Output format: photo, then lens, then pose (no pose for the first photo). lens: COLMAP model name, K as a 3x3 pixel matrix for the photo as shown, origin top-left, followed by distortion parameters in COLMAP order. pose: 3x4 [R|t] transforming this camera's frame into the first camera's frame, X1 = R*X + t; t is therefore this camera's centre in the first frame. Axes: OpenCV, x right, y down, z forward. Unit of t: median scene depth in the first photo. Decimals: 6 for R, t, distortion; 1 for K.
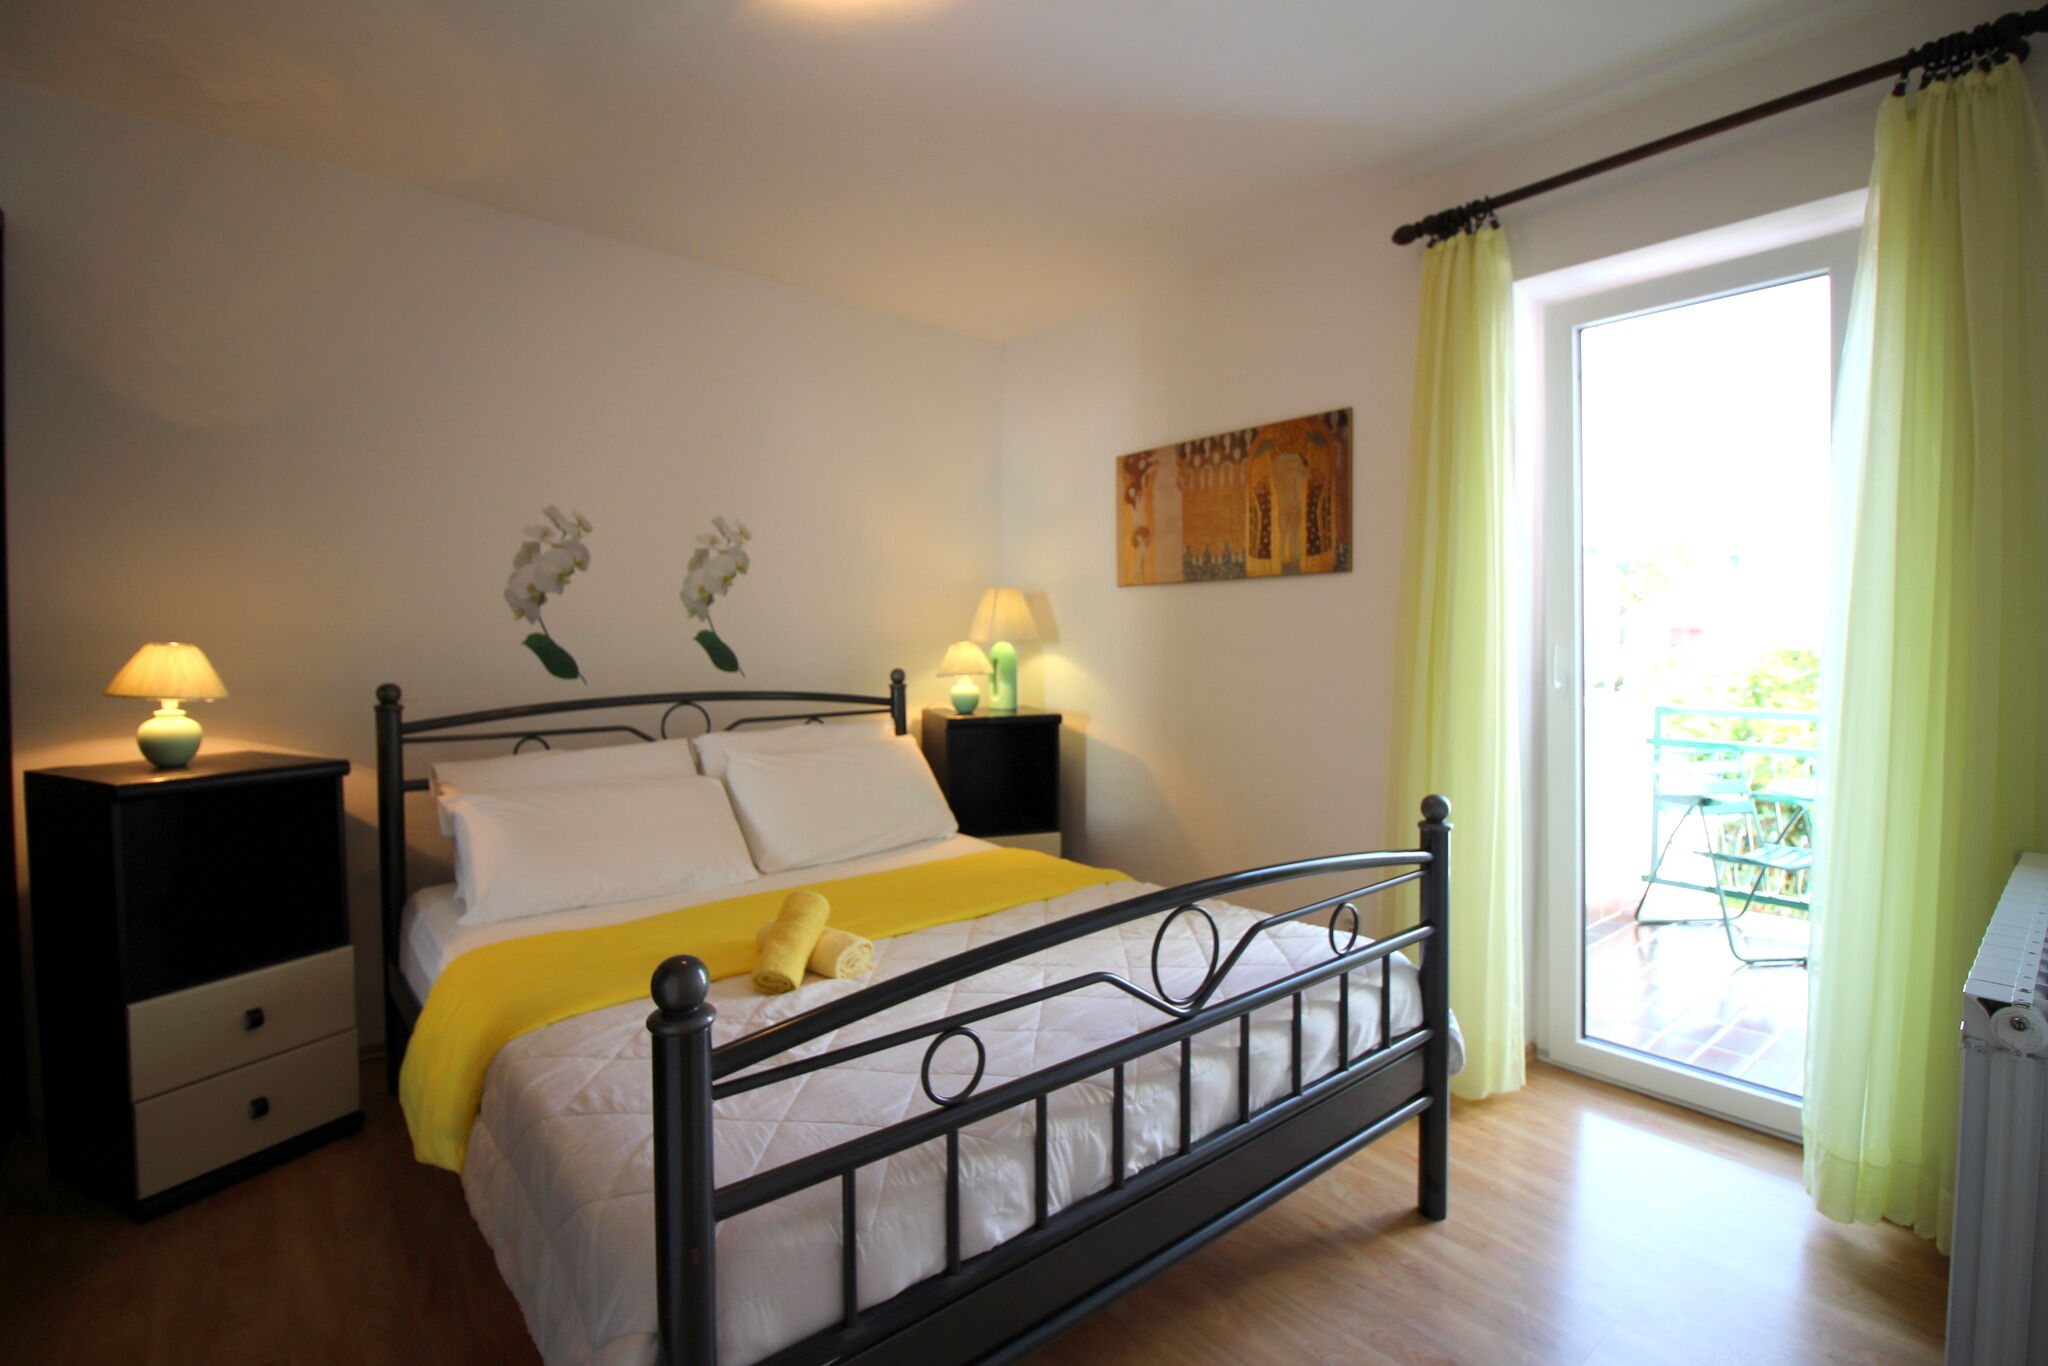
lens RADIAL K [[953.5, 0, 1021.2], [0, 953.5, 689.6], [0, 0, 1]] dist [-0.016723, -0.002288]
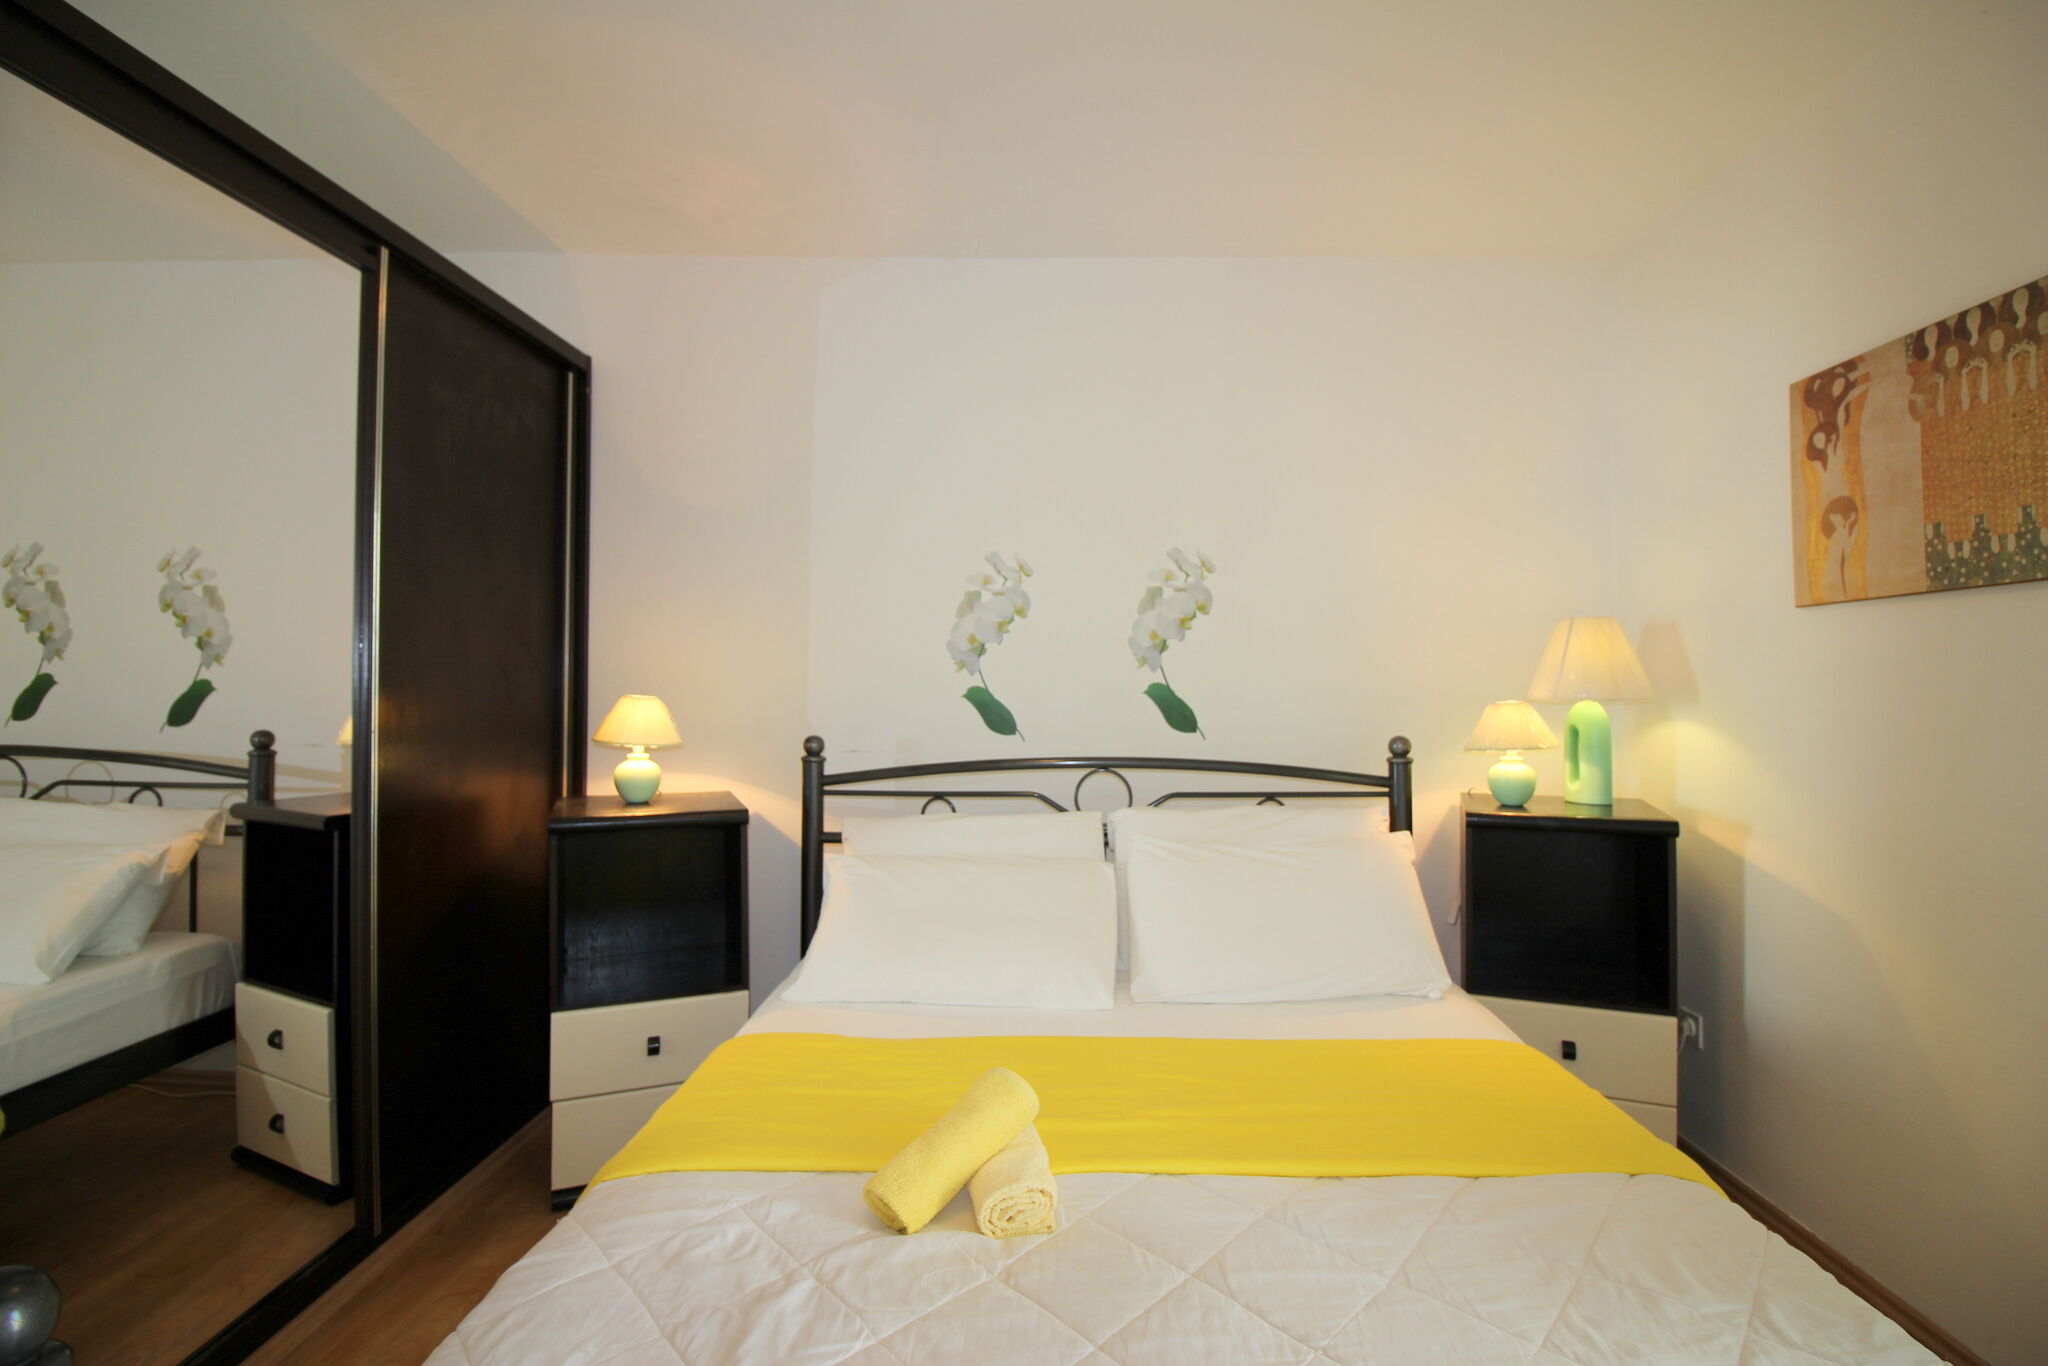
lens RADIAL K [[953.5, 0, 1021.5], [0, 953.5, 663.7], [0, 0, 1]] dist [-0.016723, -0.002288]
pose [[0.736821, -0.009913, -0.676015, 0.152565], [-0.037986, 0.997706, -0.056034, -0.027253], [0.675020, 0.066966, 0.734754, 0.299277]]
